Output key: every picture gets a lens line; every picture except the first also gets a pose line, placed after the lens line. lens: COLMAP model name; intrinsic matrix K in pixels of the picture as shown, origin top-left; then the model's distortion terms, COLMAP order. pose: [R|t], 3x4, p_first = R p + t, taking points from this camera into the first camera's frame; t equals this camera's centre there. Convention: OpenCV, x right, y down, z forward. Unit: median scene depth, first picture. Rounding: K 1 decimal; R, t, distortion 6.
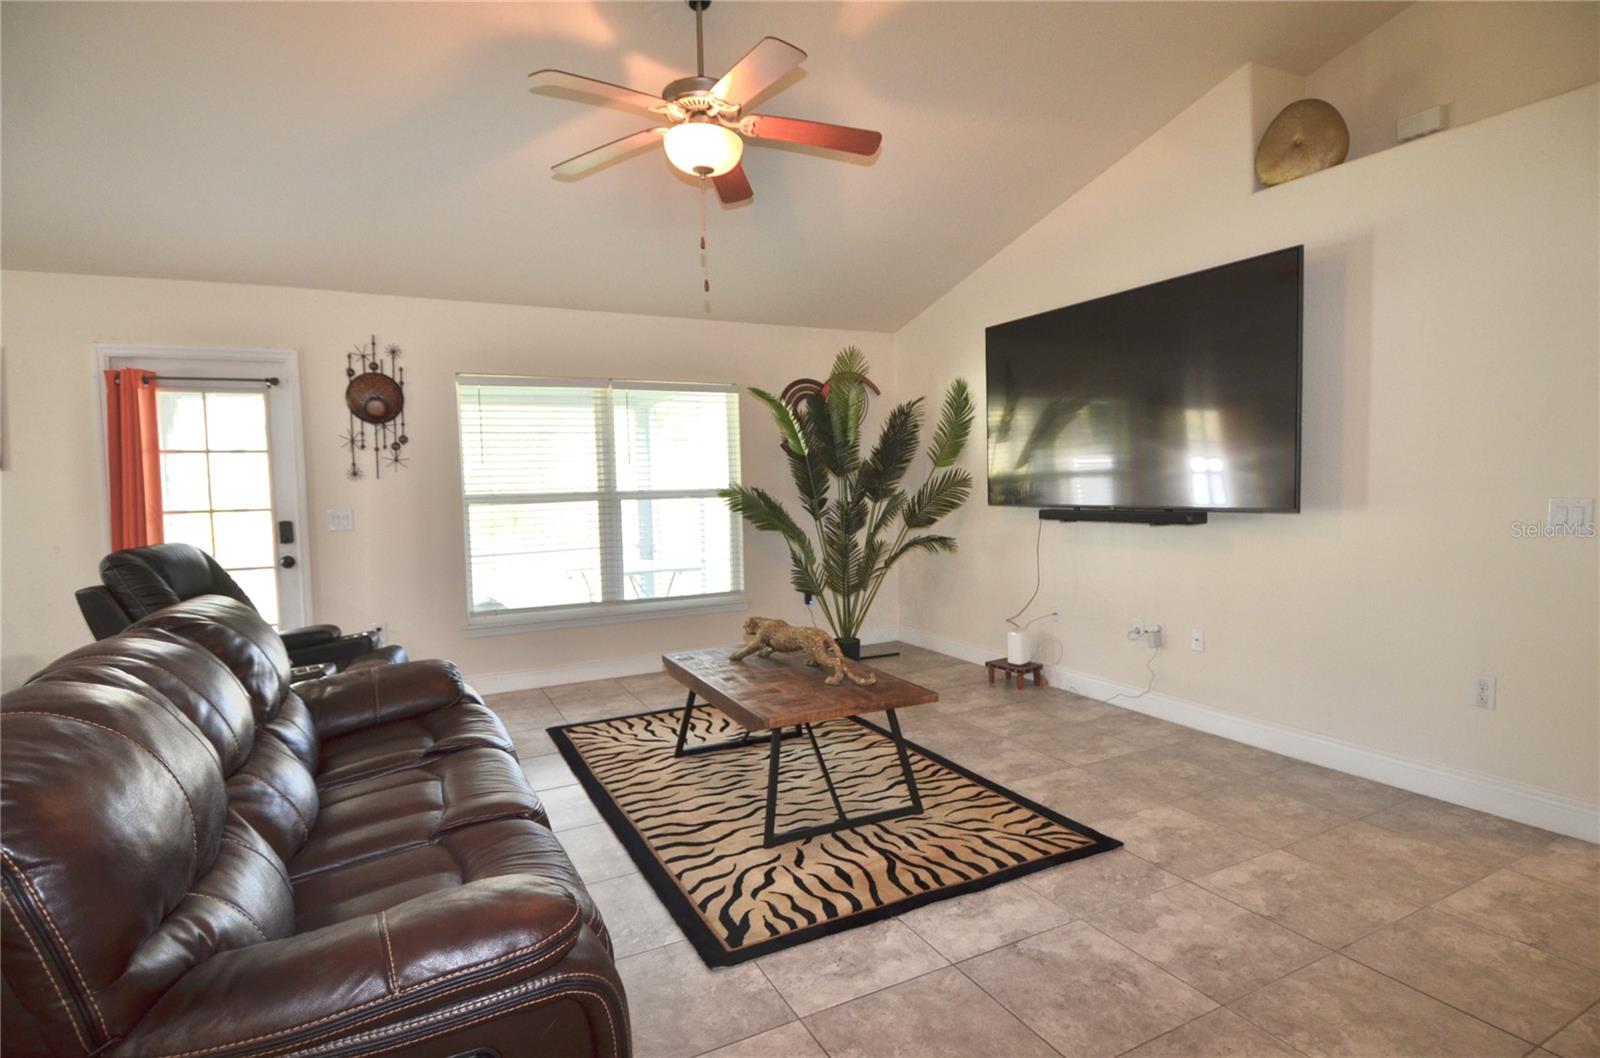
lens RADIAL K [[828.8, 0, 804.4], [0, 828.8, 530.3], [0, 0, 1]] dist [0.045715, -0.050407]
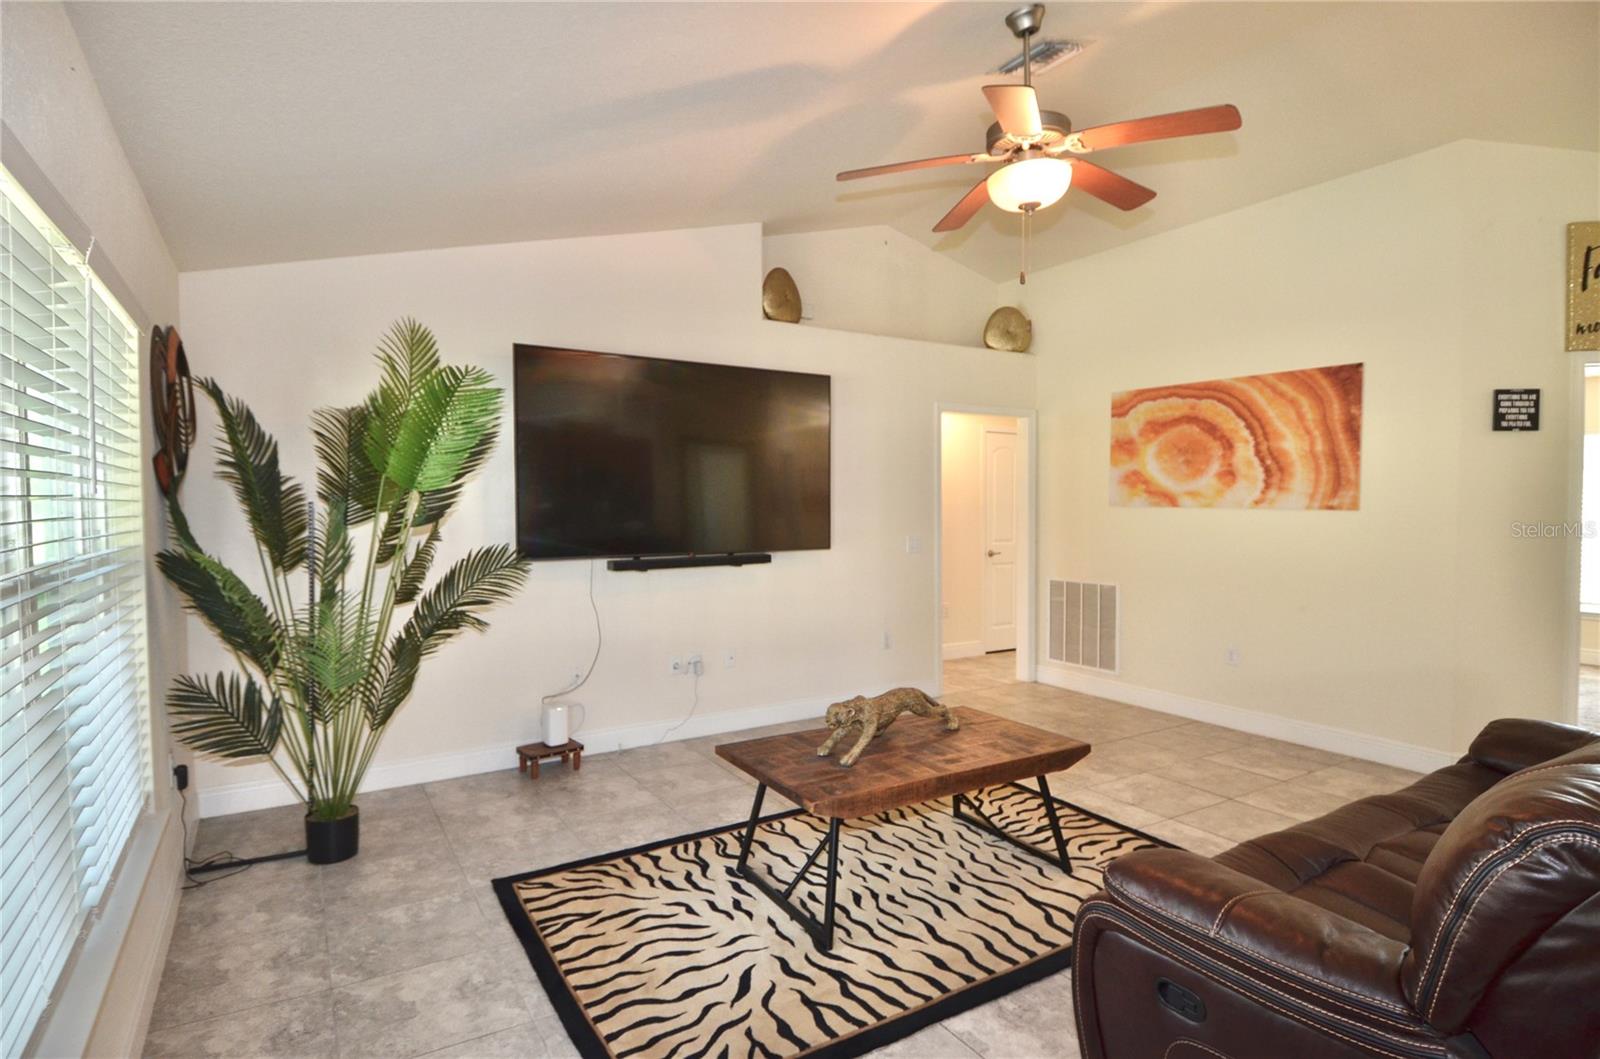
lens RADIAL K [[828.8, 0, 804.4], [0, 828.8, 530.8], [0, 0, 1]] dist [0.045715, -0.050407]
pose [[-0.088379, -0.009360, 0.996043, -0.871481], [0.063254, 0.997885, 0.014990, -0.078857], [-0.994076, 0.064329, -0.087600, 1.123951]]
